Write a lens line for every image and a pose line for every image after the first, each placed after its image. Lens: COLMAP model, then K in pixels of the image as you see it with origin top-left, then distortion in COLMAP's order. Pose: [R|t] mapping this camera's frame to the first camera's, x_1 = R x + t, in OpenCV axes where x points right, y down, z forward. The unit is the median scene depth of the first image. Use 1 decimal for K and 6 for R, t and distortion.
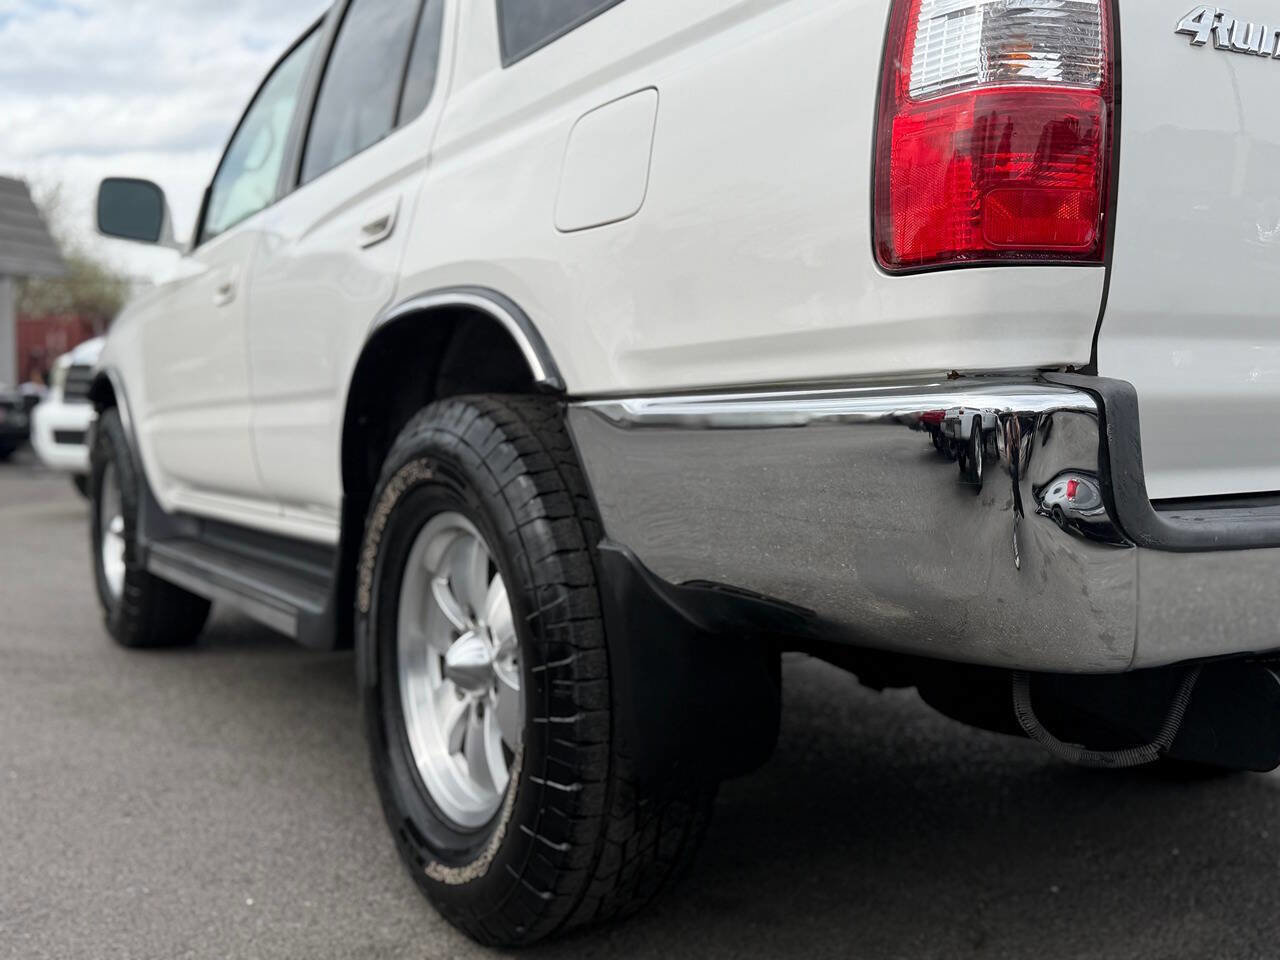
lens RADIAL K [[1300.2, 0, 657.3], [0, 1300.2, 483.3], [0, 0, 1]] dist [0.174979, -0.374404]
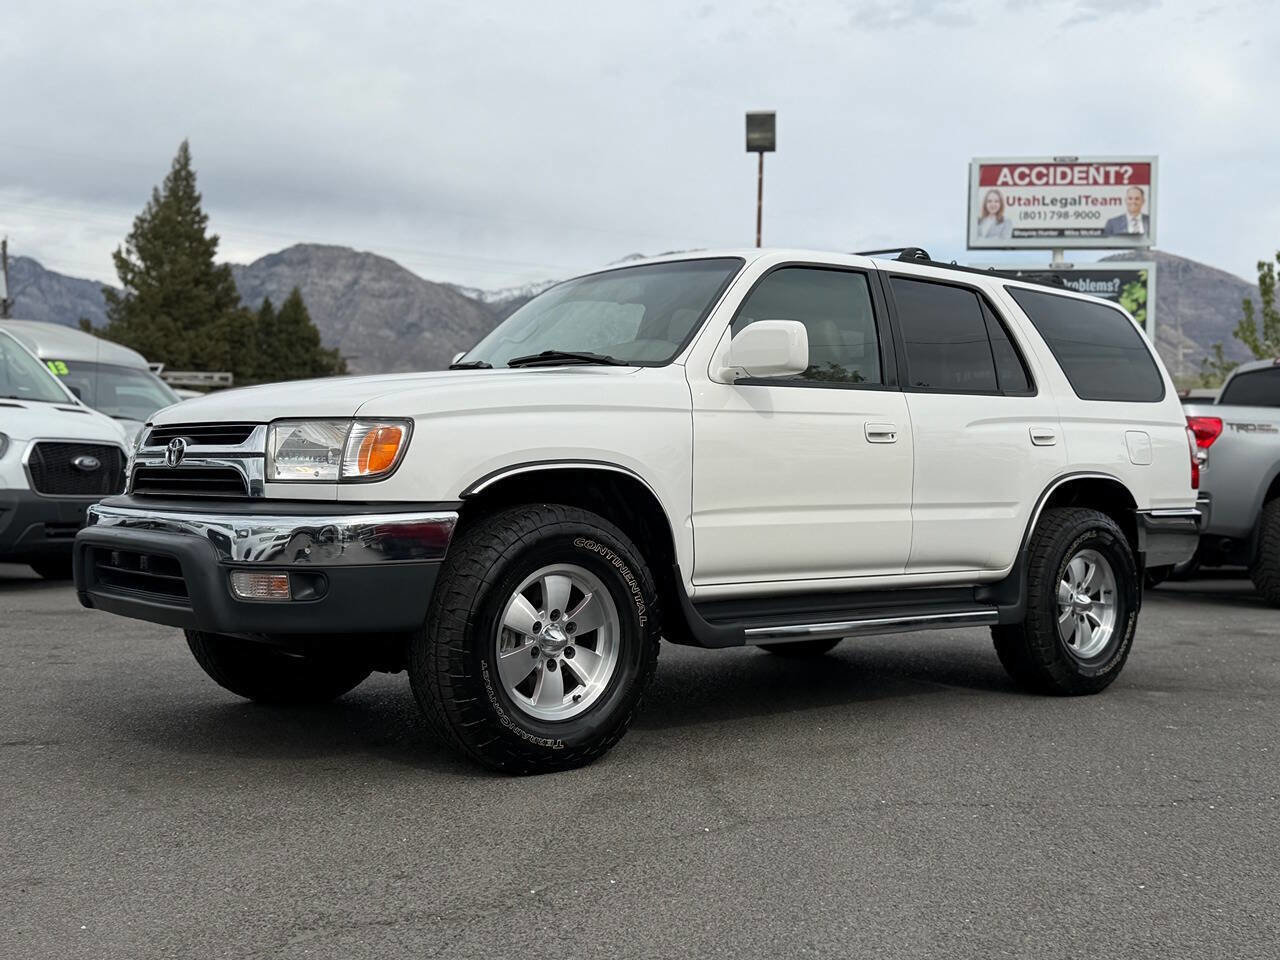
lens RADIAL K [[1389.7, 0, 652.9], [0, 1389.7, 478.7], [0, 0, 1]] dist [0.198795, -0.445527]
pose [[-0.166131, 0.009581, 0.986057, -3.639211], [0.038377, 0.999258, -0.003243, -0.189643], [-0.985357, 0.037303, -0.166375, 2.922911]]
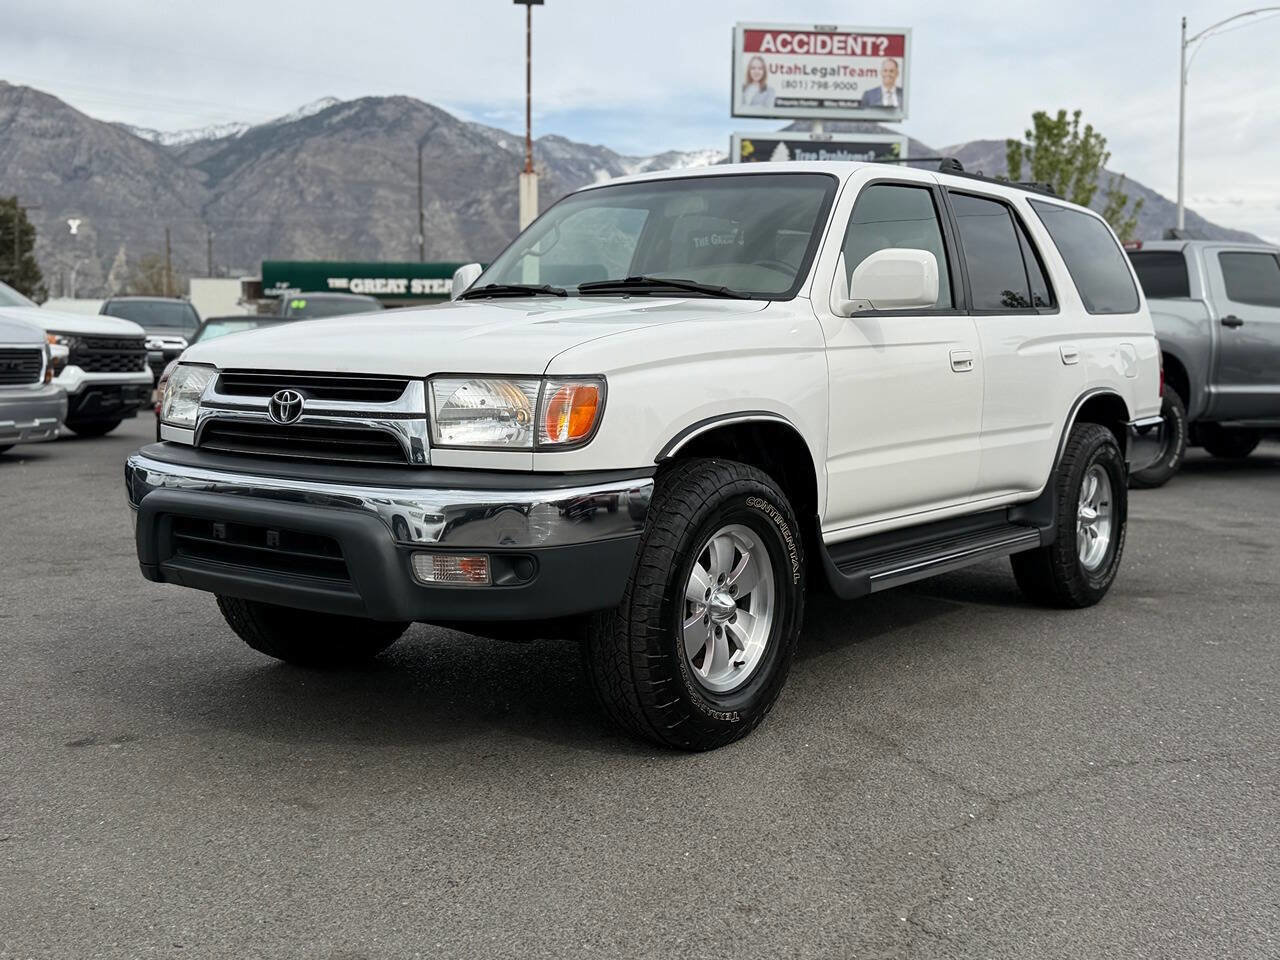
lens RADIAL K [[1389.7, 0, 652.9], [0, 1389.7, 478.7], [0, 0, 1]] dist [0.198795, -0.445527]
pose [[-0.367986, -0.083160, 0.926105, -3.220010], [0.042192, 0.993473, 0.105974, -0.380690], [-0.928874, 0.078071, -0.362075, 3.637869]]
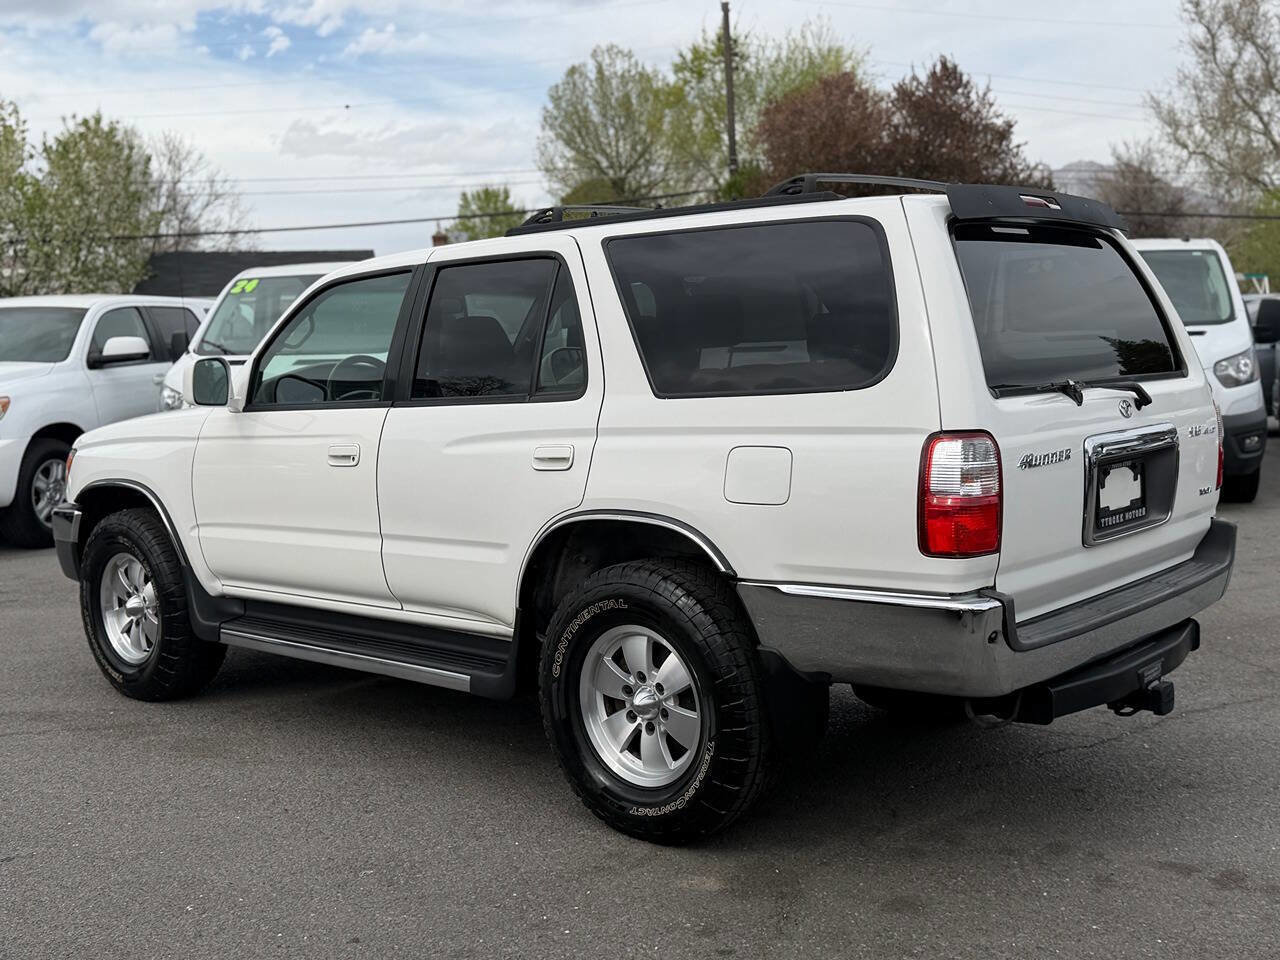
lens RADIAL K [[1389.7, 0, 652.9], [0, 1389.7, 478.7], [0, 0, 1]] dist [0.198795, -0.445527]
pose [[0.955219, -0.049538, 0.291722, -0.857312], [0.039581, 0.998418, 0.039939, -0.326961], [-0.293239, -0.026604, 0.955669, -1.142157]]
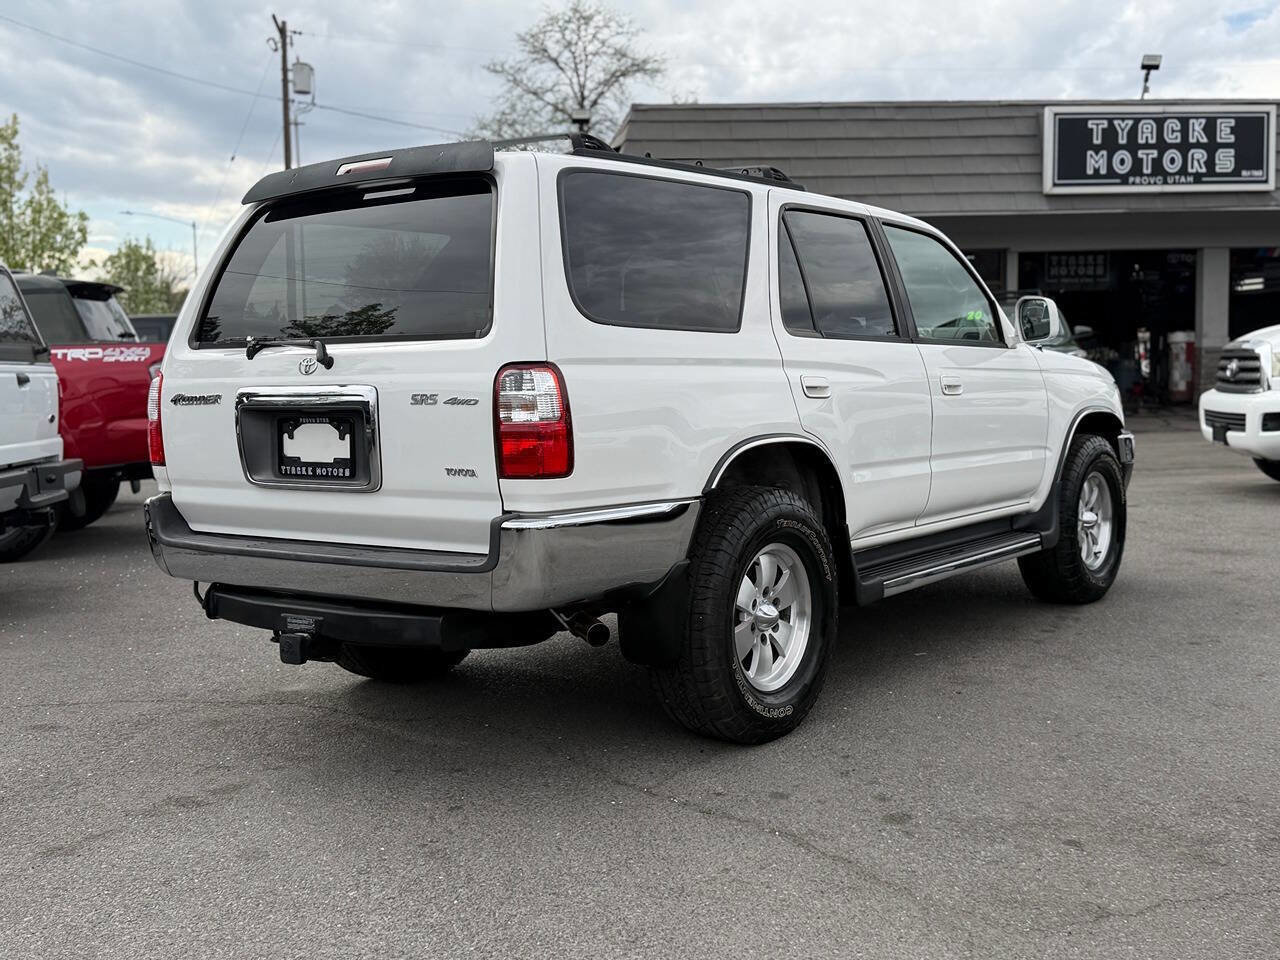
lens RADIAL K [[1389.7, 0, 652.9], [0, 1389.7, 478.7], [0, 0, 1]] dist [0.198795, -0.445527]
pose [[0.333843, 0.086253, -0.938674, 3.133123], [-0.020510, 0.996234, 0.084247, -0.340788], [0.942405, -0.008873, 0.334355, 0.661264]]
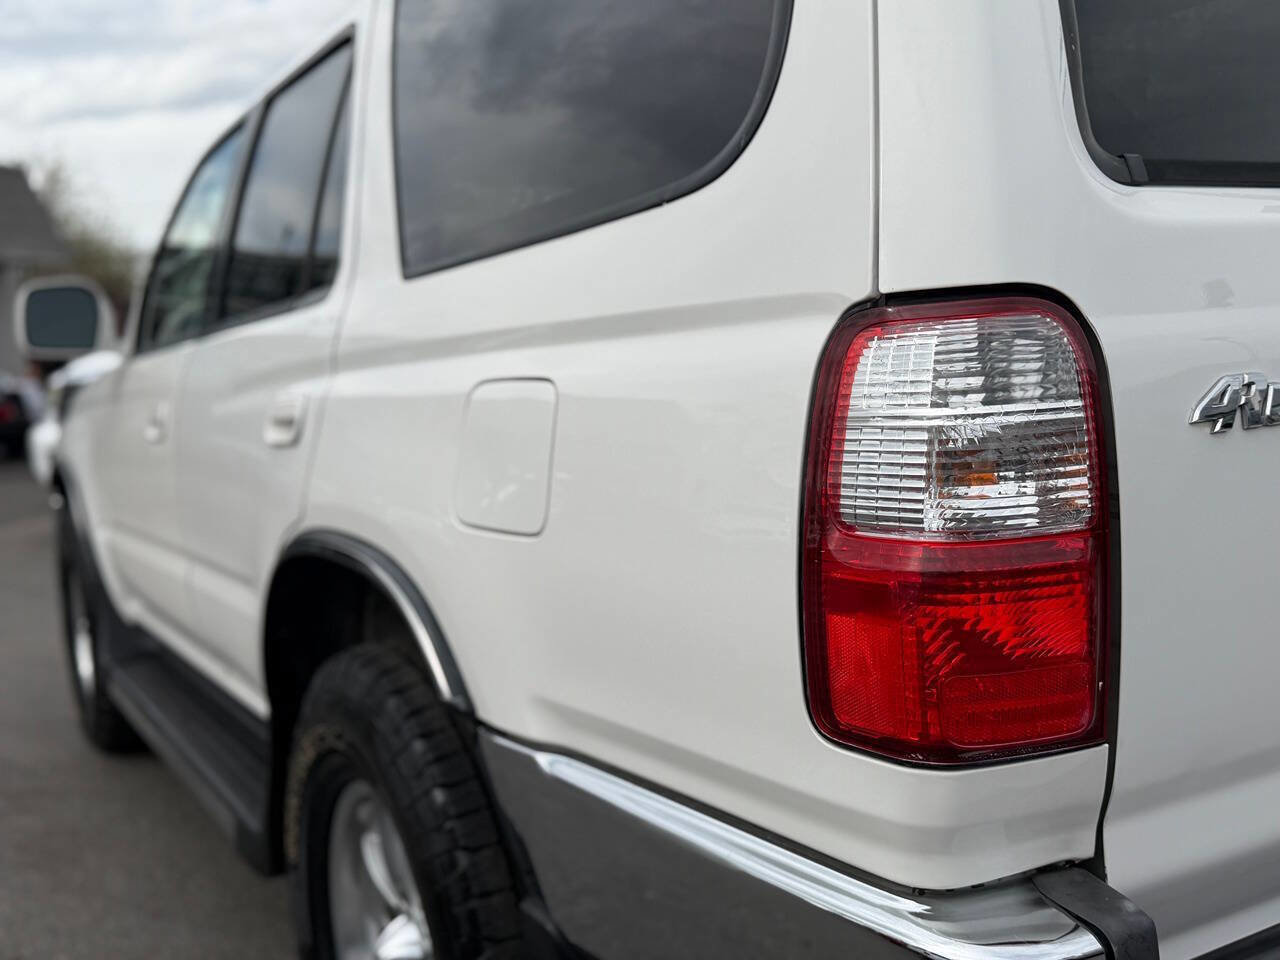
lens RADIAL K [[1300.2, 0, 657.3], [0, 1300.2, 483.3], [0, 0, 1]] dist [0.174979, -0.374404]
pose [[0.998503, -0.050818, -0.020250, 0.071077], [0.051734, 0.997524, 0.047643, -0.252243], [0.017779, -0.048619, 0.998659, 0.168207]]
